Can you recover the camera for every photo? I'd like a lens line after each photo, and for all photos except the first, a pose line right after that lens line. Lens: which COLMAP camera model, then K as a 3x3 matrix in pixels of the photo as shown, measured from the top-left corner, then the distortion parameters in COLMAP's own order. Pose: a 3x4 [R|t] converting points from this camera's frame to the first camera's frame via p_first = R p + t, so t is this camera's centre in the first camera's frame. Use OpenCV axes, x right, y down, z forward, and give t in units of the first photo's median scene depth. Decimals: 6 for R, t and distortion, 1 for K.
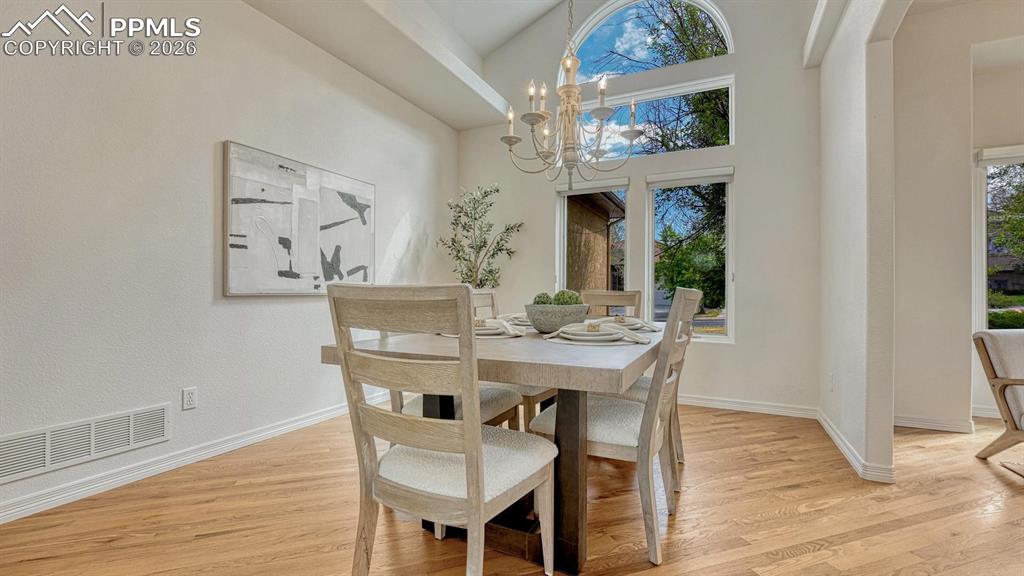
lens RADIAL K [[442.2, 0, 515.1], [0, 442.2, 293.2], [0, 0, 1]] dist [-0.009026, 0.000646]
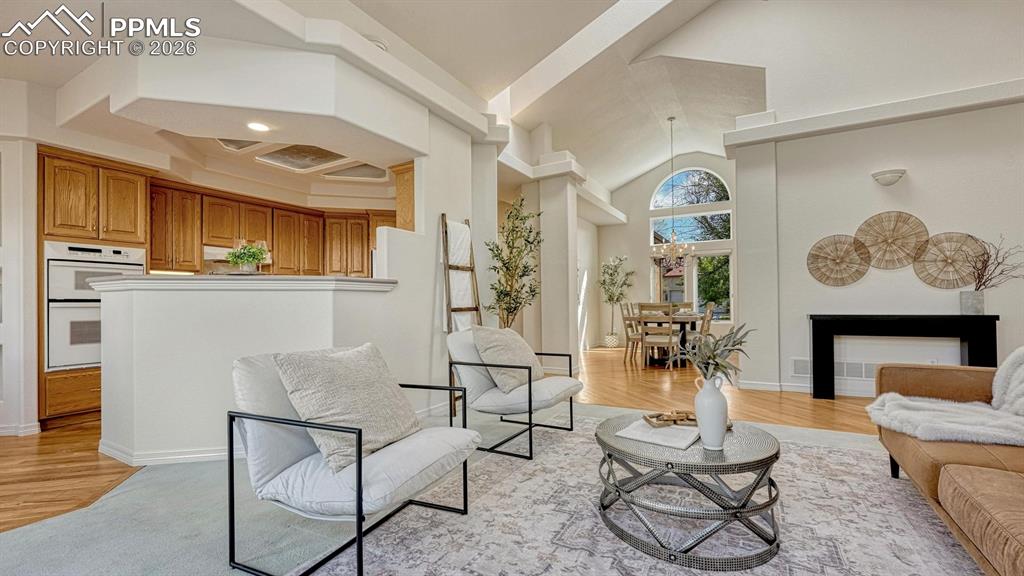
lens RADIAL K [[442.2, 0, 509.0], [0, 442.2, 291.1], [0, 0, 1]] dist [-0.009026, 0.000646]
pose [[0.994940, -0.016994, -0.099025, -0.393445], [0.015980, 0.999811, -0.011031, -0.049644], [0.099193, 0.009393, 0.995024, -1.248674]]
